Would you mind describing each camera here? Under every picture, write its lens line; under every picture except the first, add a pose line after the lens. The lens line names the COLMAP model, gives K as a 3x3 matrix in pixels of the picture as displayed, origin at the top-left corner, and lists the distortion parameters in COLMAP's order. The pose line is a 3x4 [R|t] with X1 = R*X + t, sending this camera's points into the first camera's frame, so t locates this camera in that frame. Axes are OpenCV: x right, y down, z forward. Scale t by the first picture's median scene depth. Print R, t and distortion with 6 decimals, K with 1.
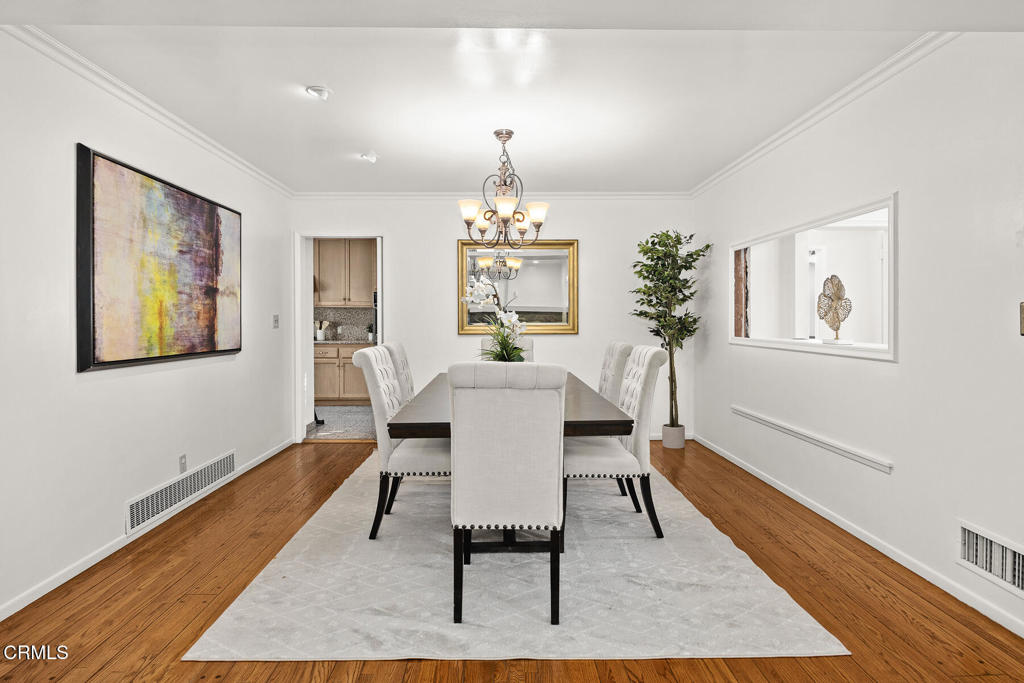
lens RADIAL K [[568.7, 0, 515.4], [0, 568.7, 332.6], [0, 0, 1]] dist [0.002227, 0.002662]
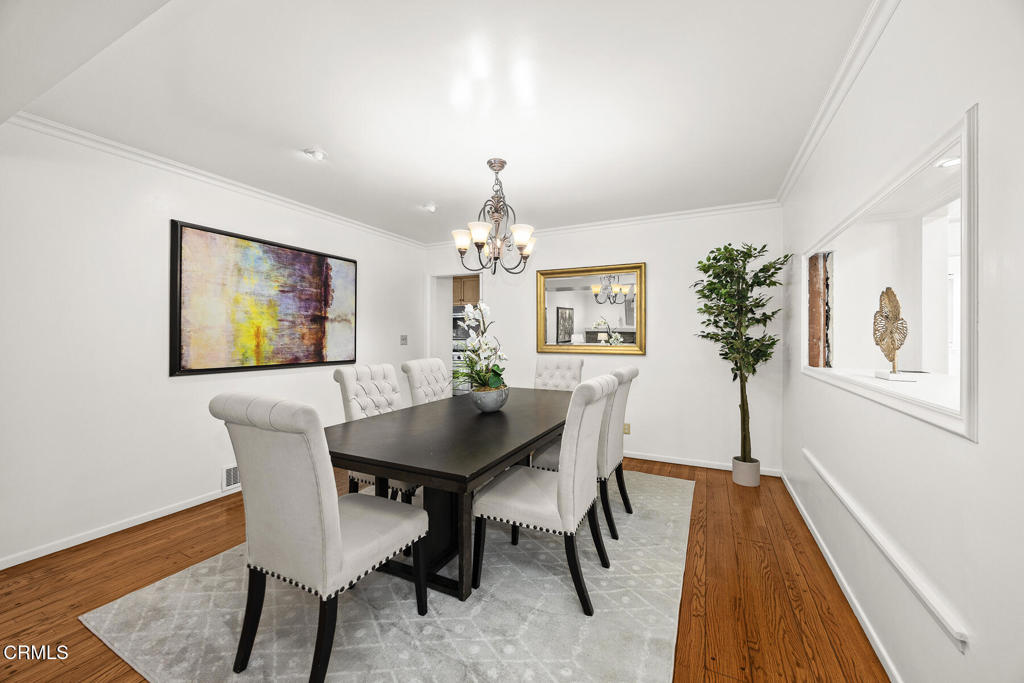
lens RADIAL K [[410.1, 0, 490.2], [0, 410.1, 342.8], [0, 0, 1]] dist [0.000202, 0.000275]
pose [[0.880326, 0.013045, -0.474190, 0.322193], [-0.016069, 0.999868, -0.002325, -0.019343], [0.474098, 0.009666, 0.880419, 0.329575]]
